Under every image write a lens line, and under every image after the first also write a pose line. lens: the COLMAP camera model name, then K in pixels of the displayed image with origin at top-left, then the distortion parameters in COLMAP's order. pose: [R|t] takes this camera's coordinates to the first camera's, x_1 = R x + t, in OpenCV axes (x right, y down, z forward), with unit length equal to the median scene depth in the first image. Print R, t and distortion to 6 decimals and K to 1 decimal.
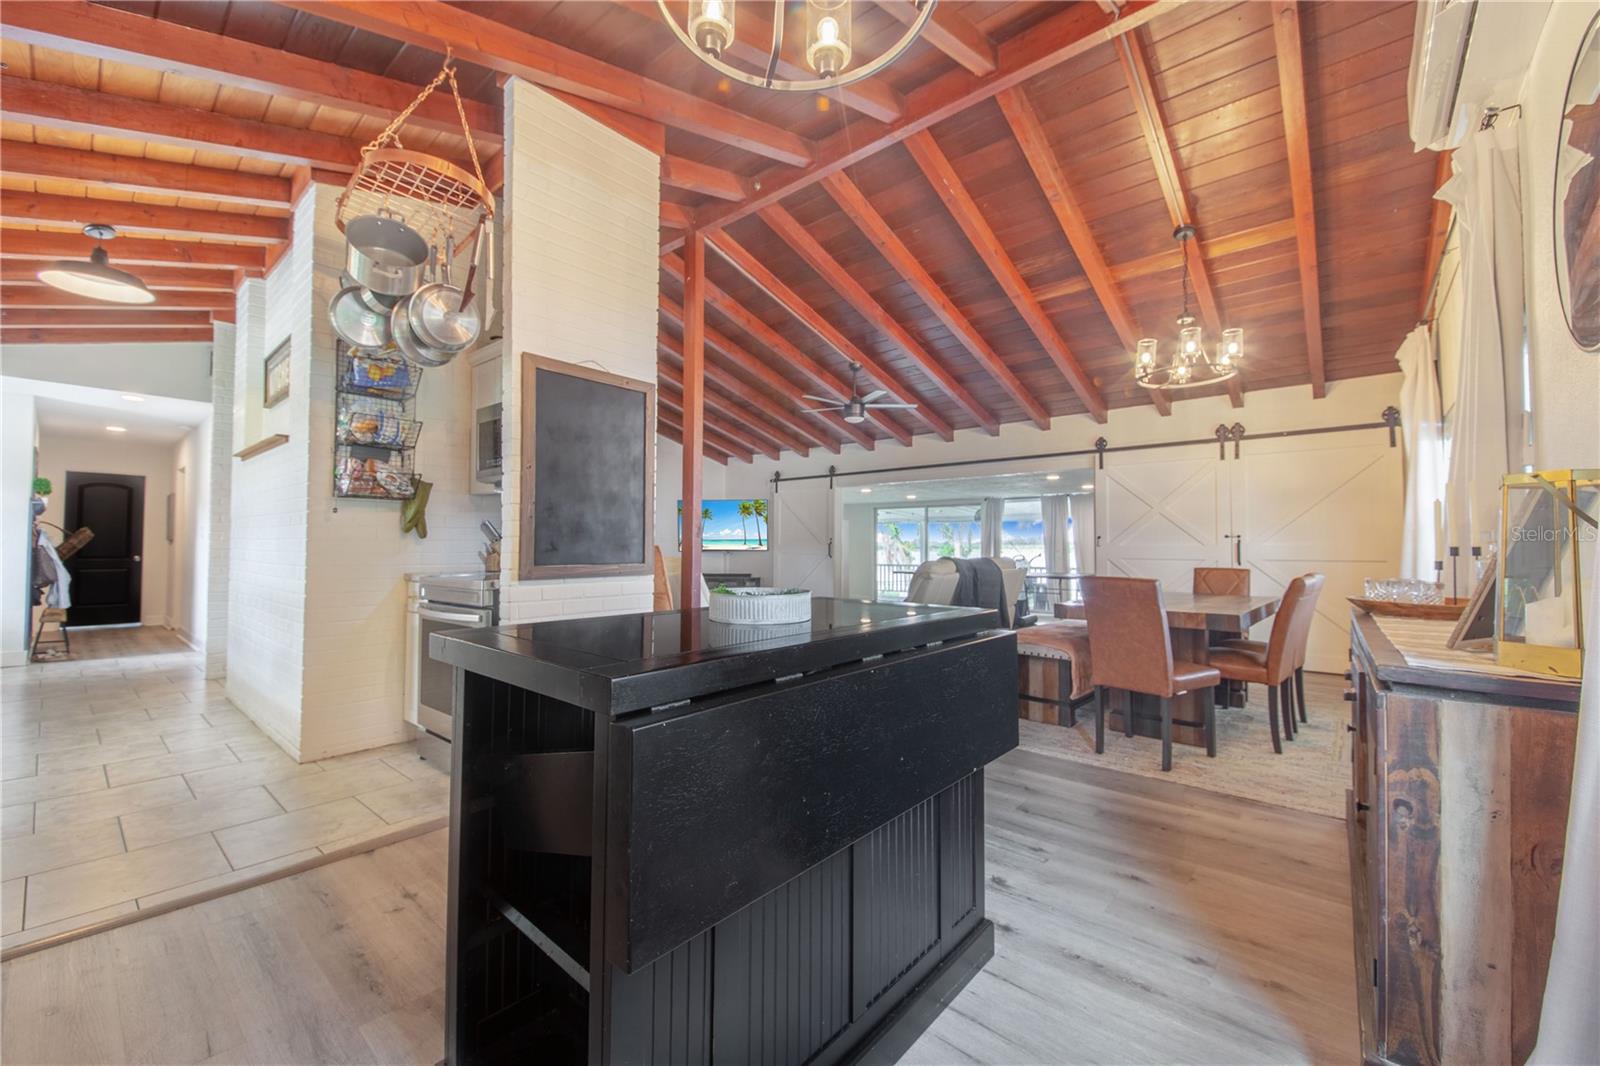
lens RADIAL K [[642.4, 0, 796.1], [0, 642.4, 531.4], [0, 0, 1]] dist [-0.002667, -0.003871]
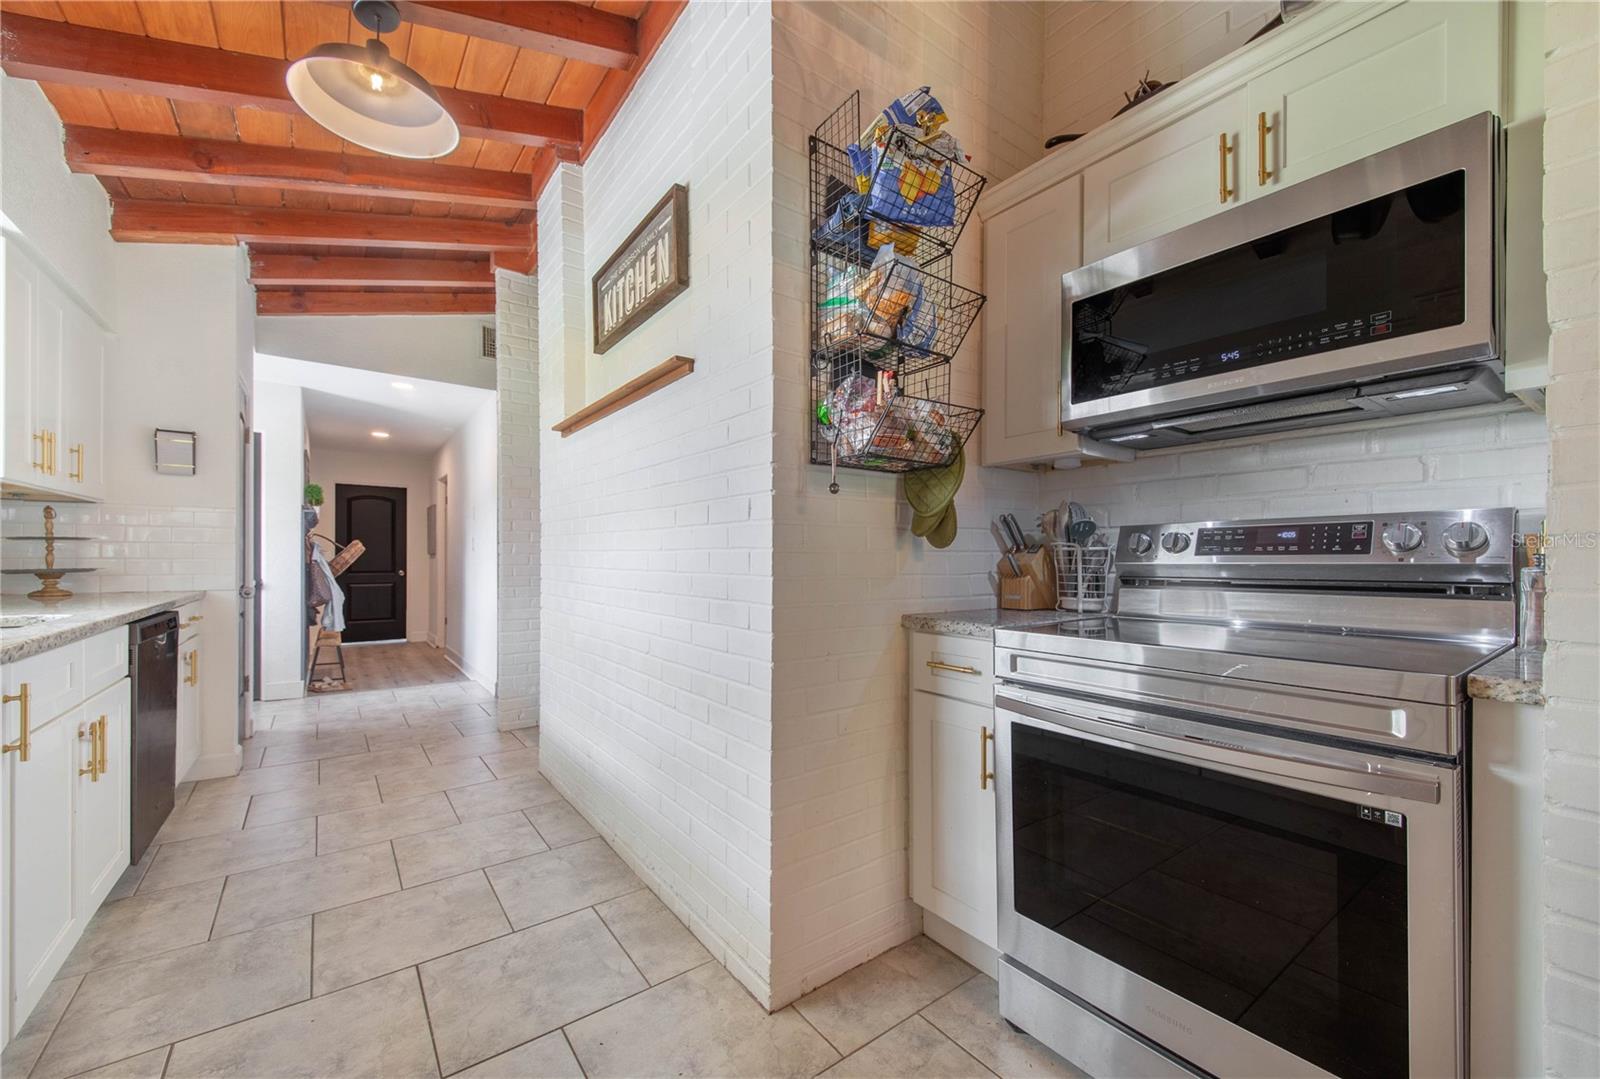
lens RADIAL K [[642.4, 0, 839.8], [0, 642.4, 555.0], [0, 0, 1]] dist [-0.002667, -0.003871]
pose [[0.982630, -0.005988, -0.185478, -0.322457], [0.010408, 0.999684, 0.022869, 0.001804], [0.185282, -0.024403, 0.982382, 0.274831]]
